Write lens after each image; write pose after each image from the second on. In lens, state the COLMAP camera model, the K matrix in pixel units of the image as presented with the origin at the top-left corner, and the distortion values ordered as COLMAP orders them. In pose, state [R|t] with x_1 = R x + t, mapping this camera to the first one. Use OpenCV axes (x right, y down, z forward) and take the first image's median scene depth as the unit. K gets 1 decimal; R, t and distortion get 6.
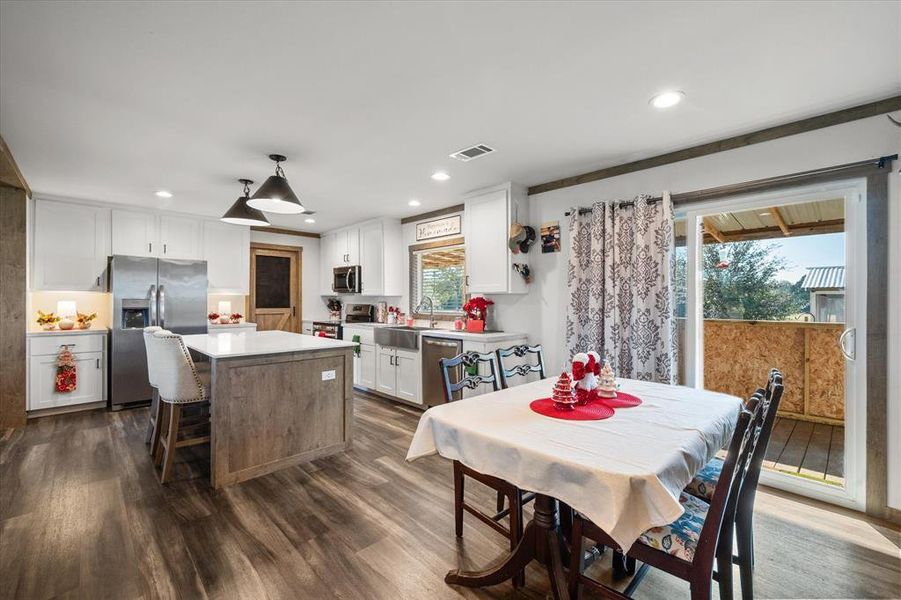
lens RADIAL K [[355.3, 0, 448.5], [0, 355.3, 299.7], [0, 0, 1]] dist [-0.002731, -0.000615]
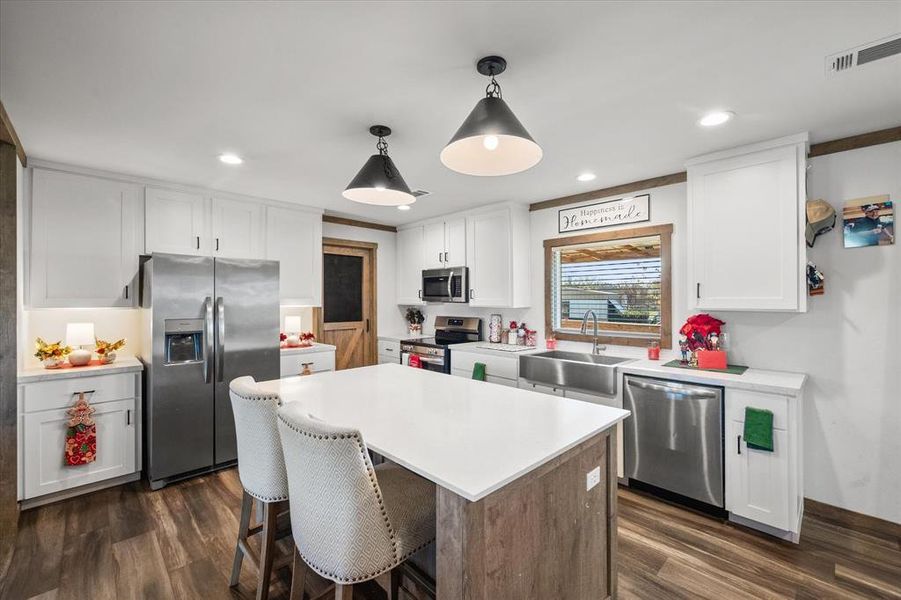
lens RADIAL K [[355.3, 0, 454.7], [0, 355.3, 299.3], [0, 0, 1]] dist [-0.002731, -0.000615]
pose [[0.999977, -0.003839, 0.005557, -0.366342], [0.003841, 0.999993, -0.000301, -0.035051], [-0.005556, 0.000322, 0.999985, 0.320154]]
